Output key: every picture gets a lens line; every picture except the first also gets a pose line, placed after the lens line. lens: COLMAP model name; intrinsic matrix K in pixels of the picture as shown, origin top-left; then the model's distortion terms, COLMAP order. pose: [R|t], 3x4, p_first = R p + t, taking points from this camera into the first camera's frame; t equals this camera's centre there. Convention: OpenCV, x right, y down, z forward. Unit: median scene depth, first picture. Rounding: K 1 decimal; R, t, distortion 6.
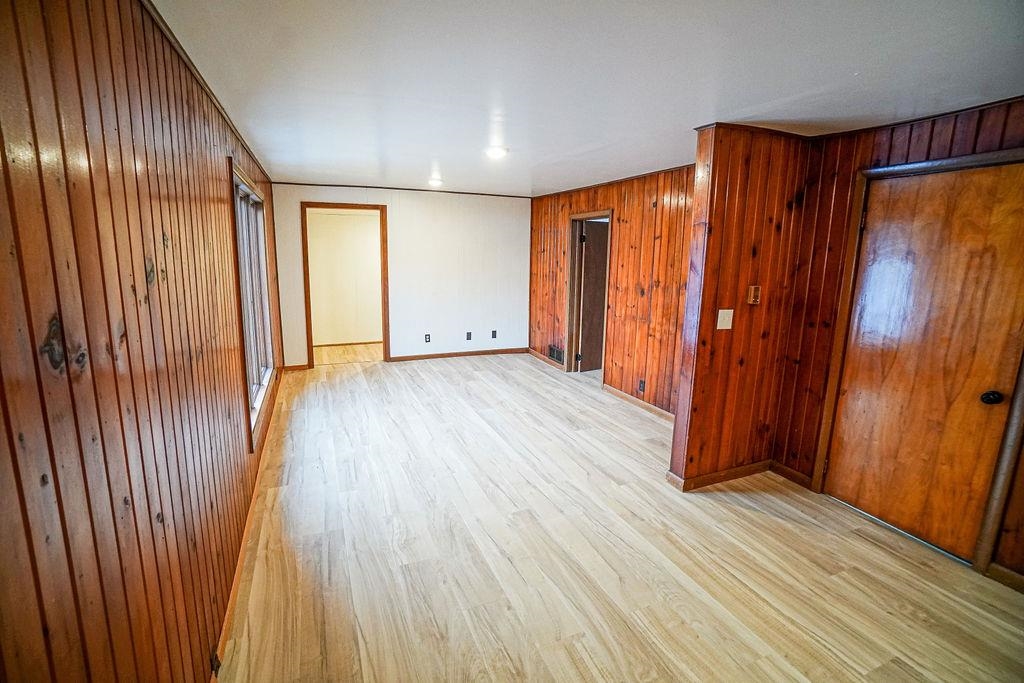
lens RADIAL K [[455.8, 0, 495.2], [0, 455.8, 332.1], [0, 0, 1]] dist [-0.072257, 0.027691]
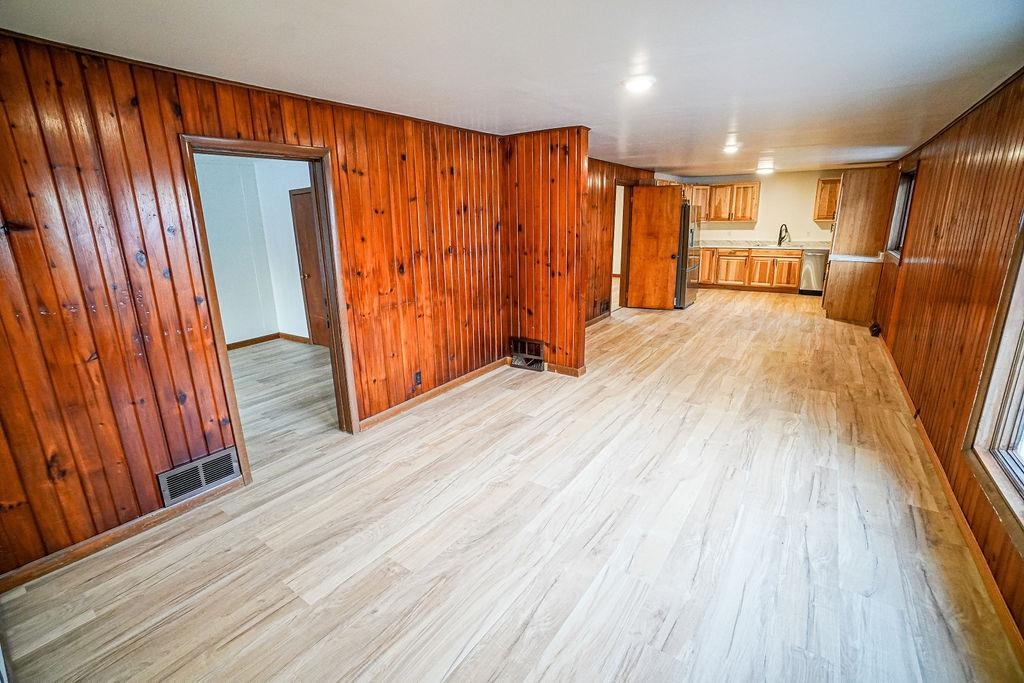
lens RADIAL K [[455.8, 0, 495.2], [0, 455.8, 332.1], [0, 0, 1]] dist [-0.072257, 0.027691]
pose [[-0.528808, -0.209618, 0.822449, -0.460162], [0.165042, 0.925128, 0.341905, -0.243347], [-0.832540, 0.316540, -0.454620, 1.333173]]
